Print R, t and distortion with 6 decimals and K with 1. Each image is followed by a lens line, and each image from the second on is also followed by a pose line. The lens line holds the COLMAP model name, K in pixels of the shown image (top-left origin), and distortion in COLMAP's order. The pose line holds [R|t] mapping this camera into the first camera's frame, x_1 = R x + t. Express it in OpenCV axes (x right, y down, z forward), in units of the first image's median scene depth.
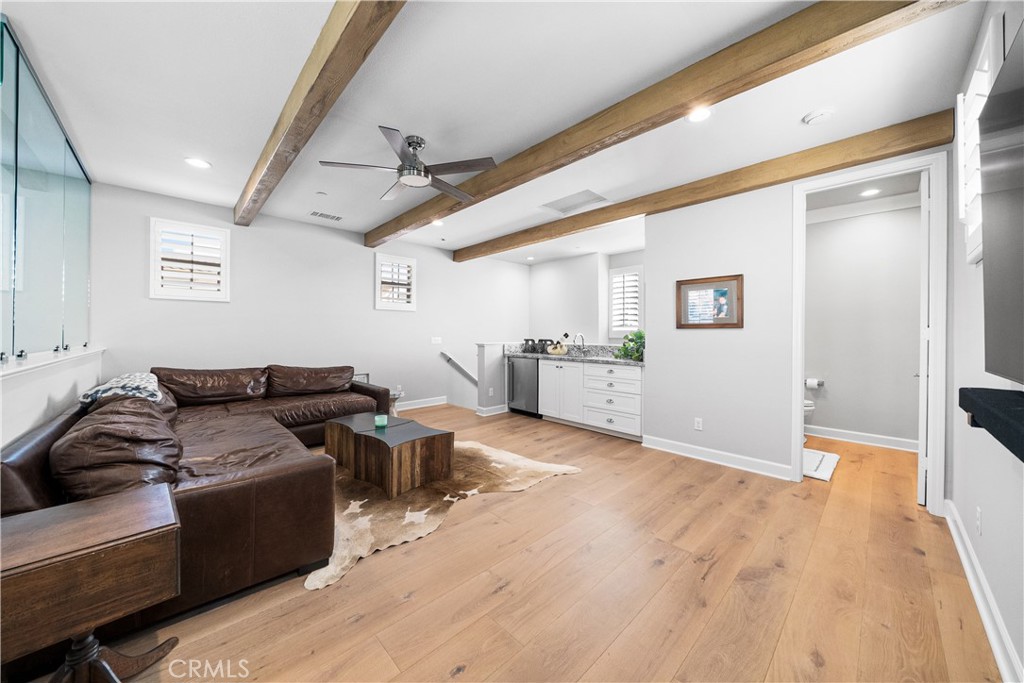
lens RADIAL K [[356.8, 0, 498.0], [0, 356.8, 340.7], [0, 0, 1]] dist [-0.000644, -0.000027]
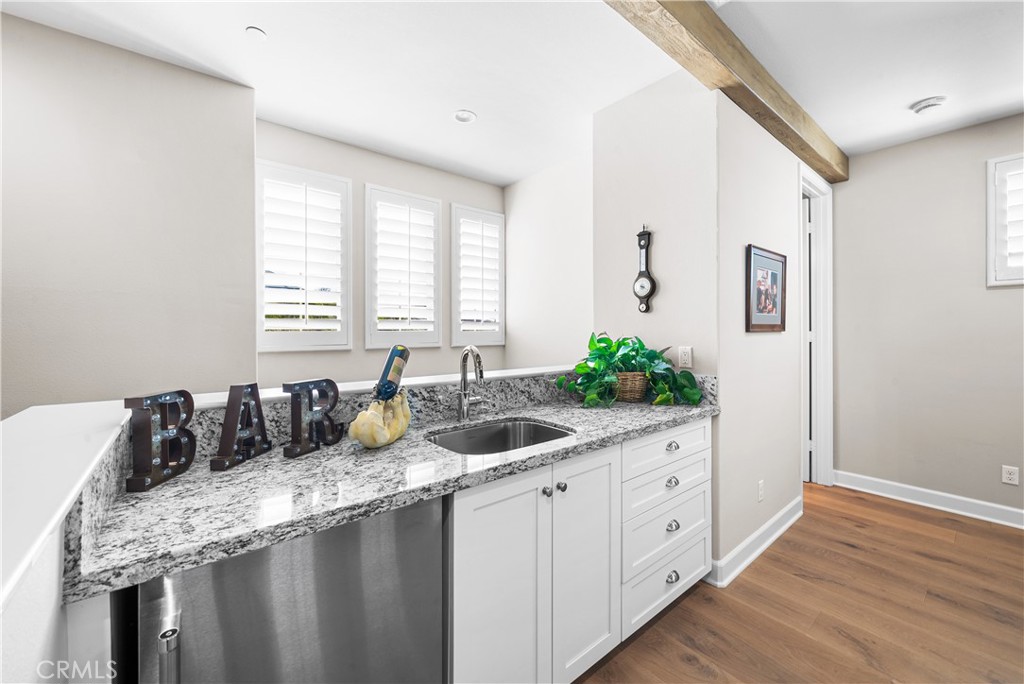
lens RADIAL K [[400.8, 0, 512.0], [0, 400.8, 342.0], [0, 0, 1]] dist [-0.000270, -0.000018]
pose [[0.058452, -0.032196, 0.997771, -0.122730], [0.024242, 0.999231, 0.030823, -0.045480], [-0.997996, 0.022386, 0.059187, 1.327688]]
